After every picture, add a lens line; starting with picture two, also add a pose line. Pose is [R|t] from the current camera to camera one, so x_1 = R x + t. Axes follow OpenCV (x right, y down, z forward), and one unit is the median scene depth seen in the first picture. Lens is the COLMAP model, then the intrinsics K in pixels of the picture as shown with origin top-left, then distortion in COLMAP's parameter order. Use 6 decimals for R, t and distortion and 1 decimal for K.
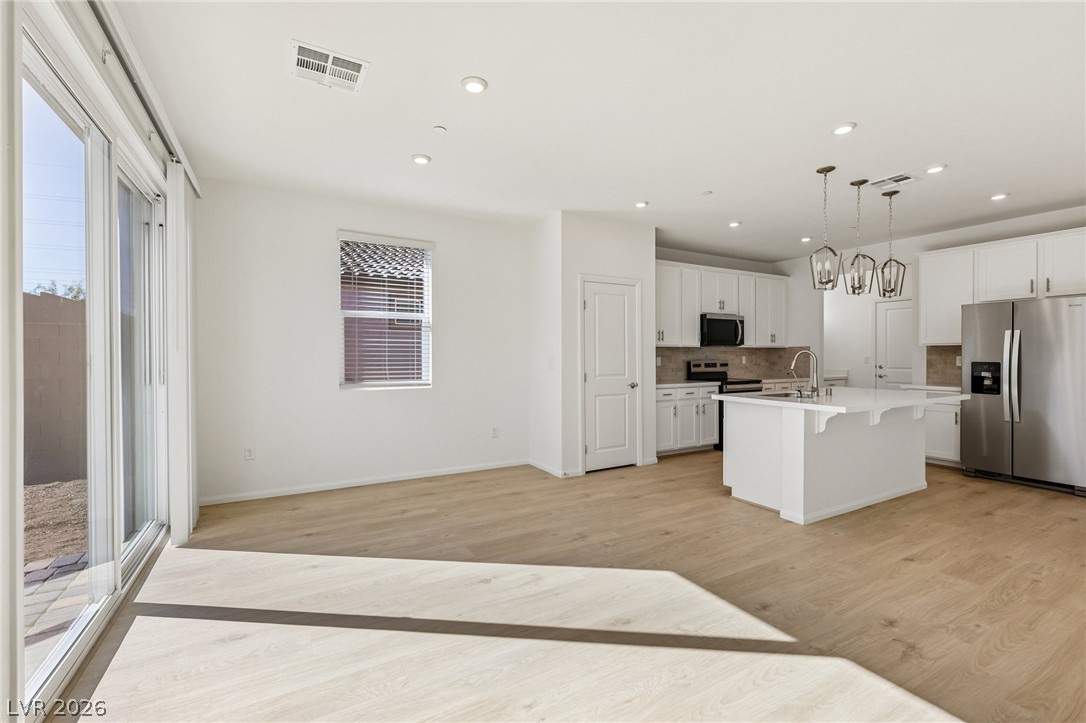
lens RADIAL K [[469.3, 0, 544.5], [0, 469.3, 357.5], [0, 0, 1]] dist [0.002904, -0.000322]
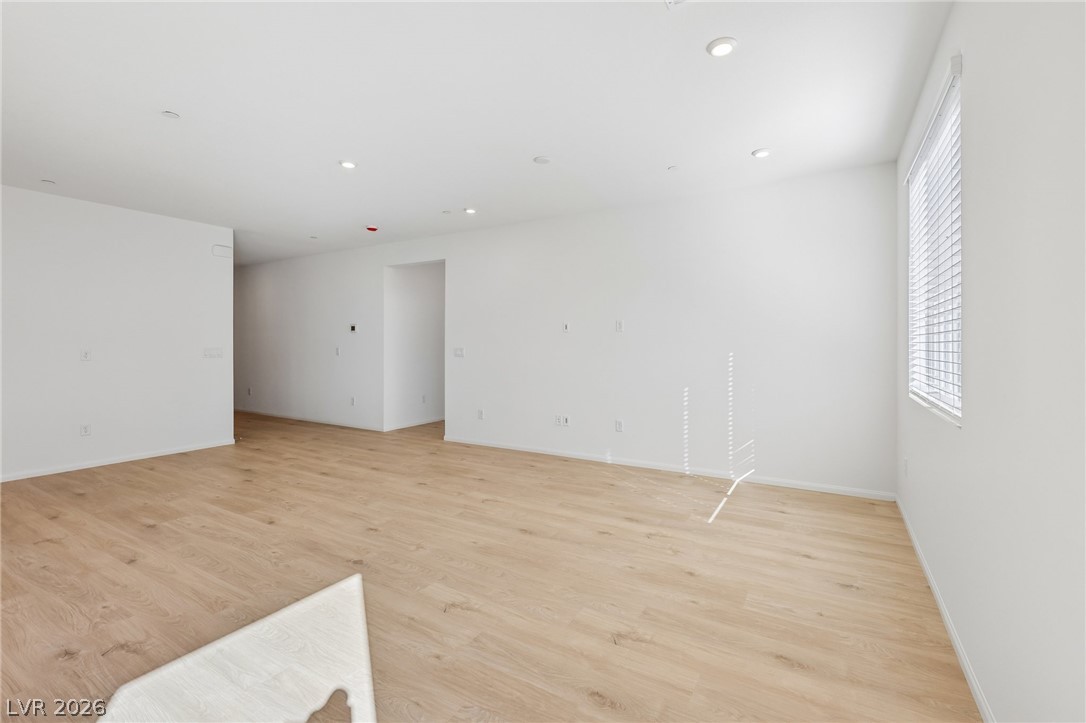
lens RADIAL K [[469.3, 0, 545.4], [0, 469.3, 354.0], [0, 0, 1]] dist [0.002904, -0.000322]
pose [[-0.492044, -0.012831, 0.870476, -0.220238], [0.002795, 0.999863, 0.016318, -0.002127], [-0.870566, 0.010463, -0.491941, 0.316291]]
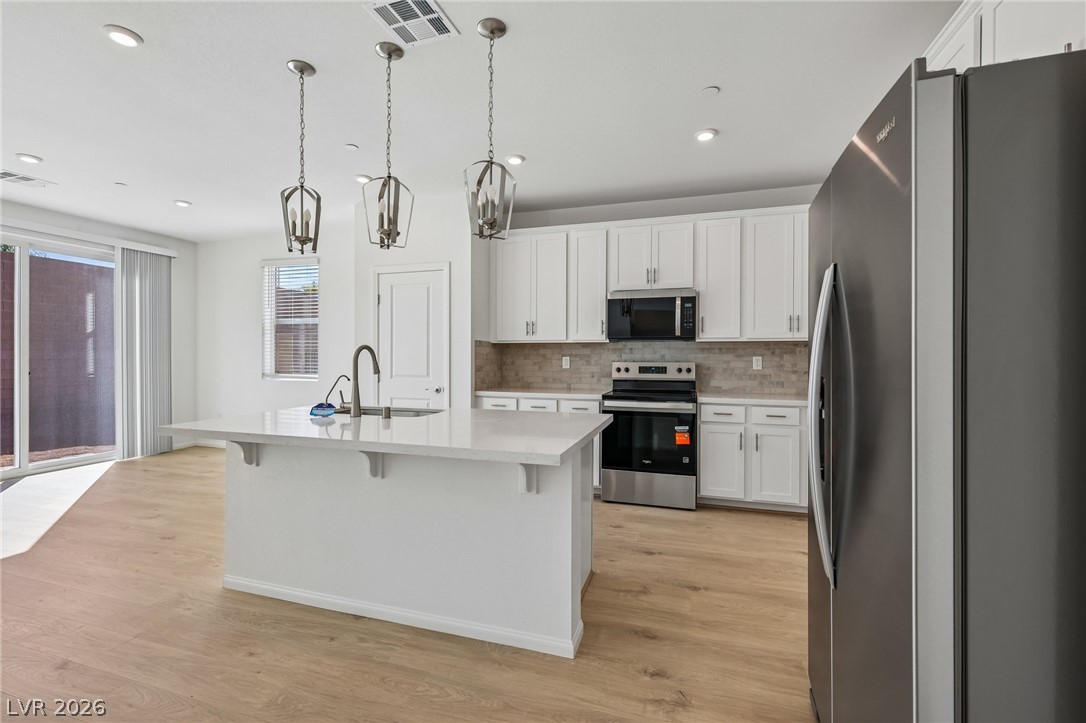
lens RADIAL K [[469.3, 0, 543.5], [0, 469.3, 358.2], [0, 0, 1]] dist [0.002904, -0.000322]
pose [[0.676477, 0.008536, -0.736414, 1.084327], [-0.007415, 0.999961, 0.004780, -0.002674], [0.736426, 0.002228, 0.676514, 0.667642]]
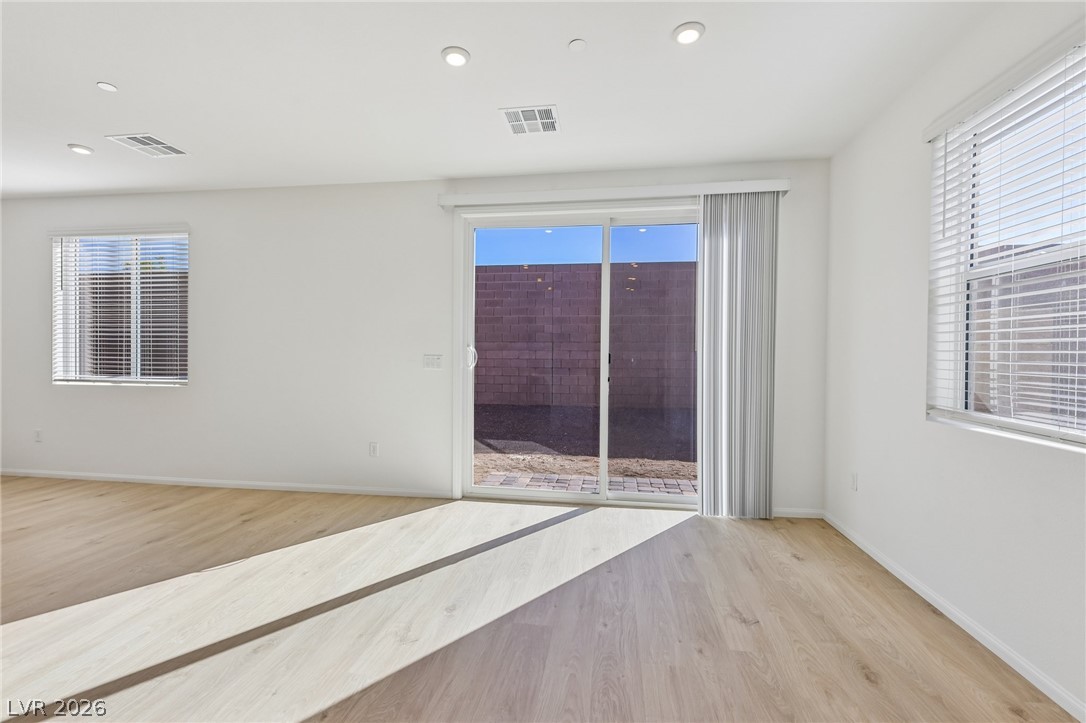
lens RADIAL K [[469.3, 0, 544.8], [0, 469.3, 359.0], [0, 0, 1]] dist [0.002904, -0.000322]
pose [[-0.616341, 0.008485, -0.787434, 0.263726], [-0.008069, 0.999821, 0.017090, -0.005596], [0.787438, 0.016887, -0.616163, 0.965940]]
